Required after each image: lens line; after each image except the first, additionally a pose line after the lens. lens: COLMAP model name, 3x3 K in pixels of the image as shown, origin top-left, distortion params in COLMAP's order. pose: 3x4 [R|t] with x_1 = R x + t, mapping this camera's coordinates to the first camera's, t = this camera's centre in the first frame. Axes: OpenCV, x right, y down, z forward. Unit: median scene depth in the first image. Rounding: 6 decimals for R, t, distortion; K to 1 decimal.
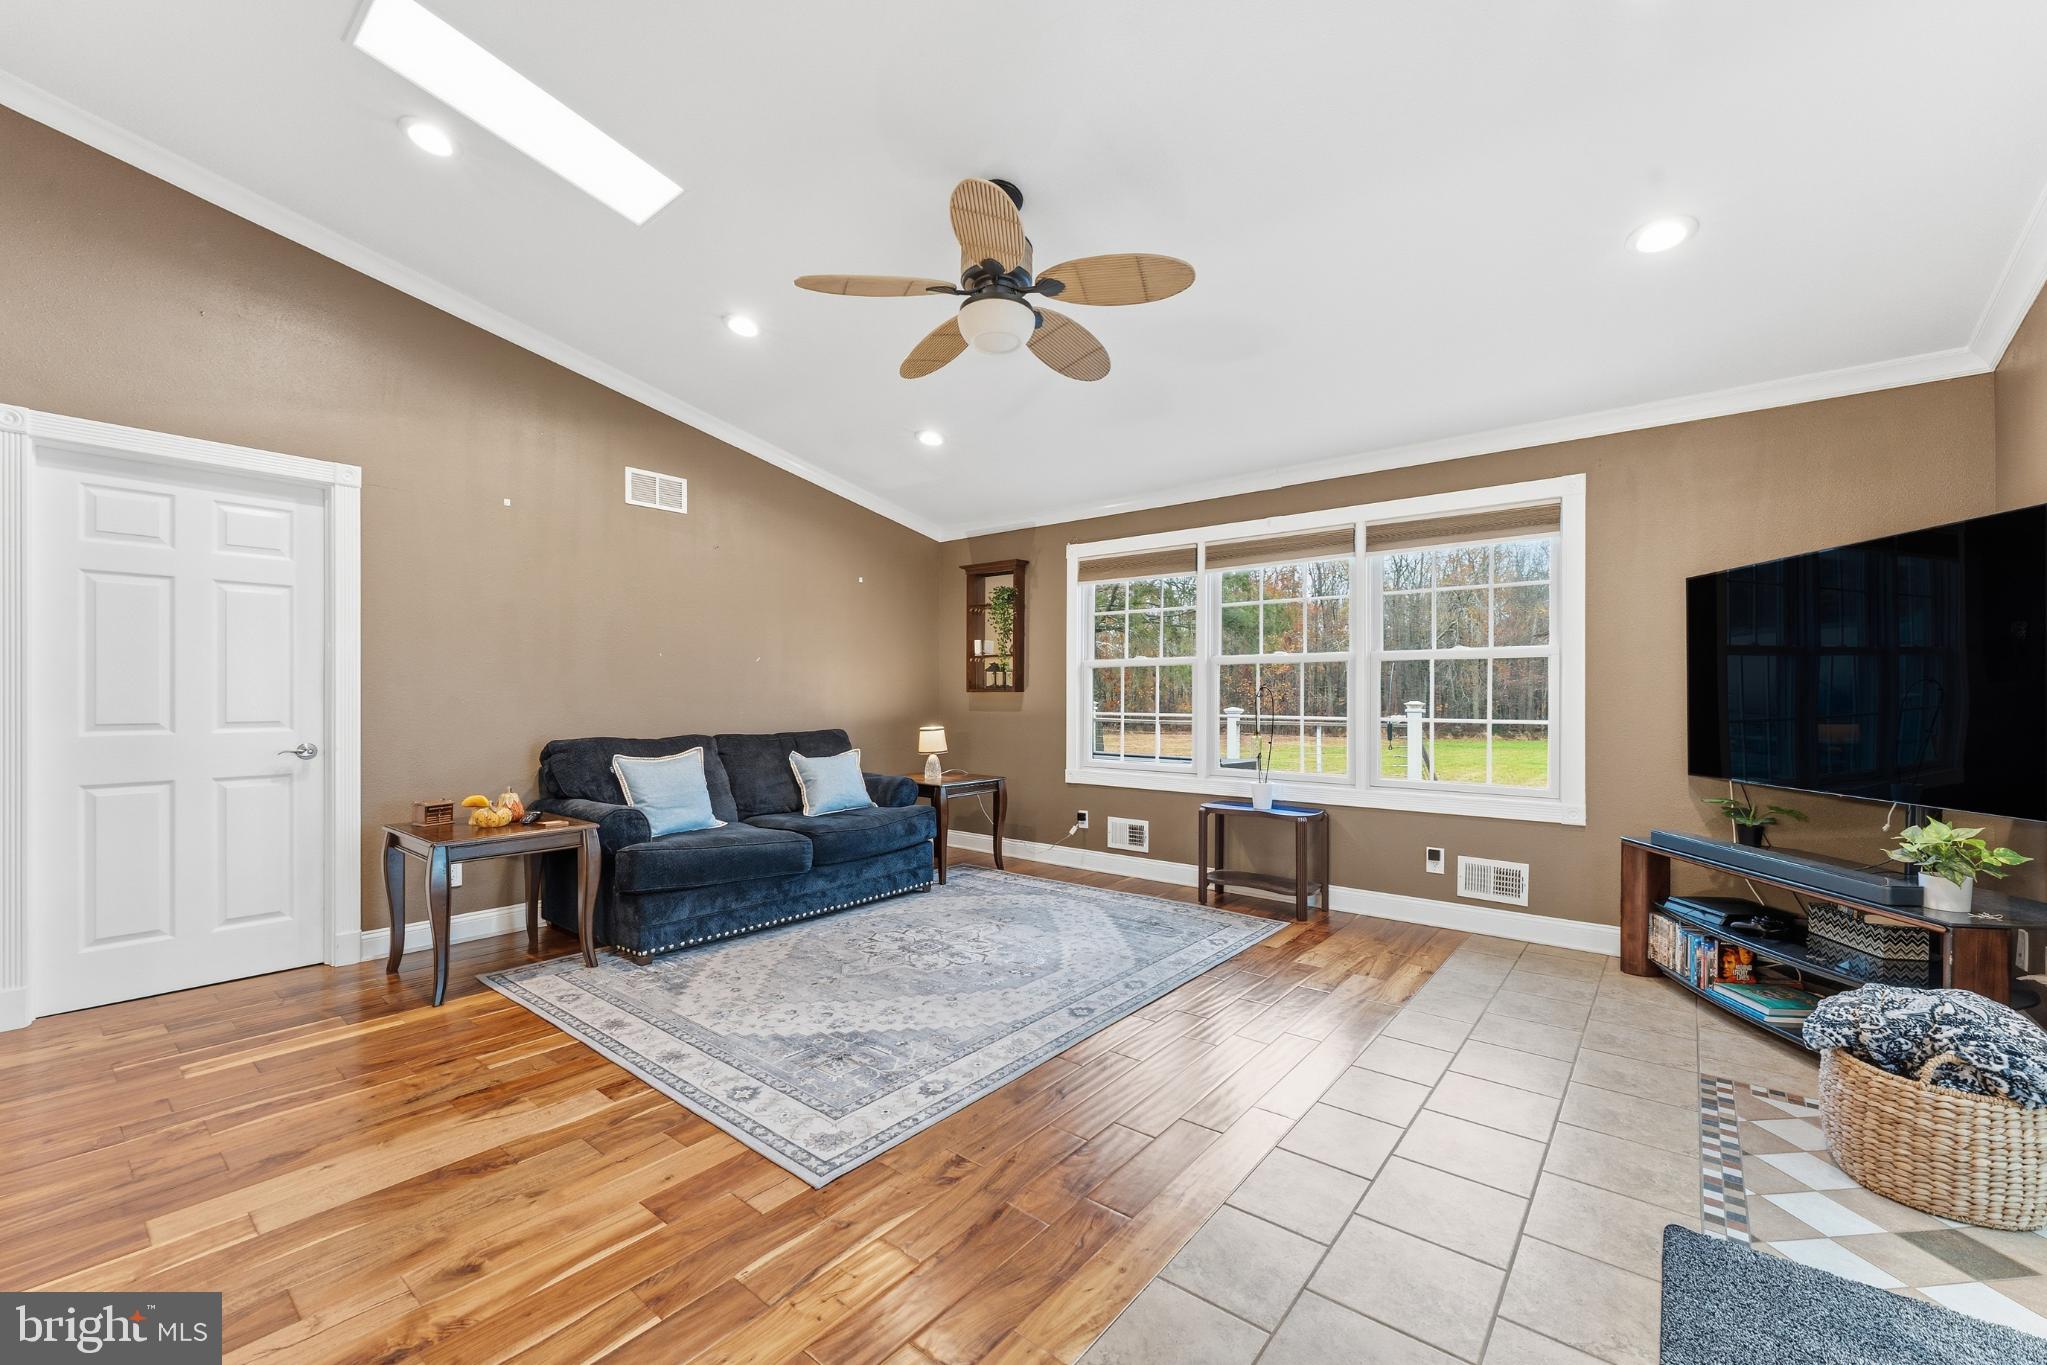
lens RADIAL K [[825.1, 0, 1020.4], [0, 825.1, 694.2], [0, 0, 1]] dist [0.000559, -0.000375]
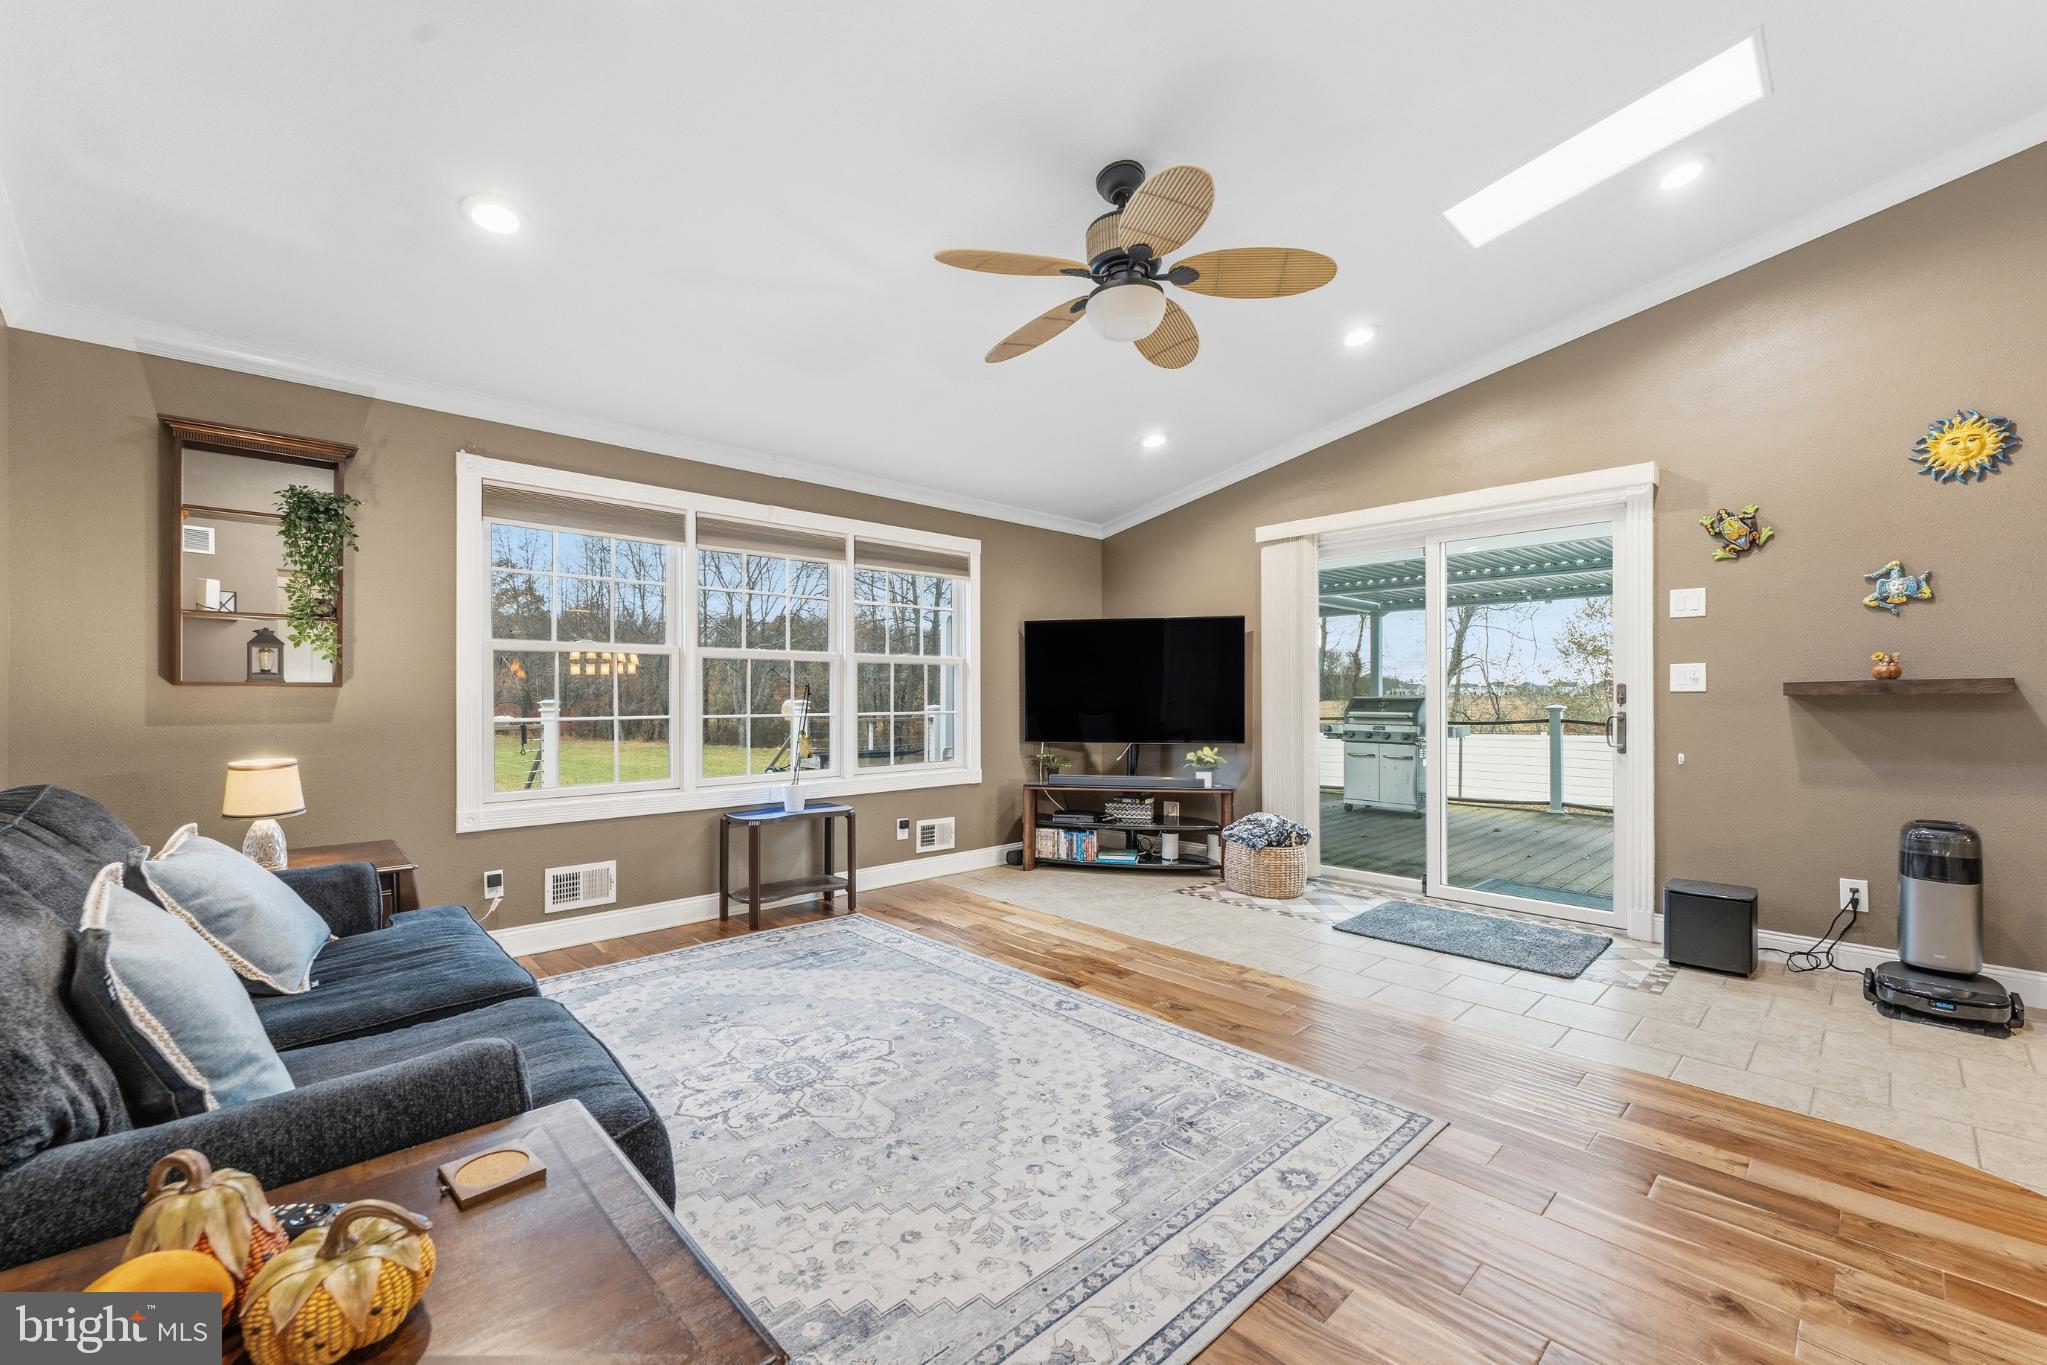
lens RADIAL K [[825.1, 0, 1020.4], [0, 825.1, 694.2], [0, 0, 1]] dist [0.000559, -0.000375]
pose [[0.131904, -0.000773, 0.991262, -0.740731], [-0.002577, 0.999996, 0.001123, 0.001029], [-0.991259, -0.002703, 0.131901, 0.729205]]
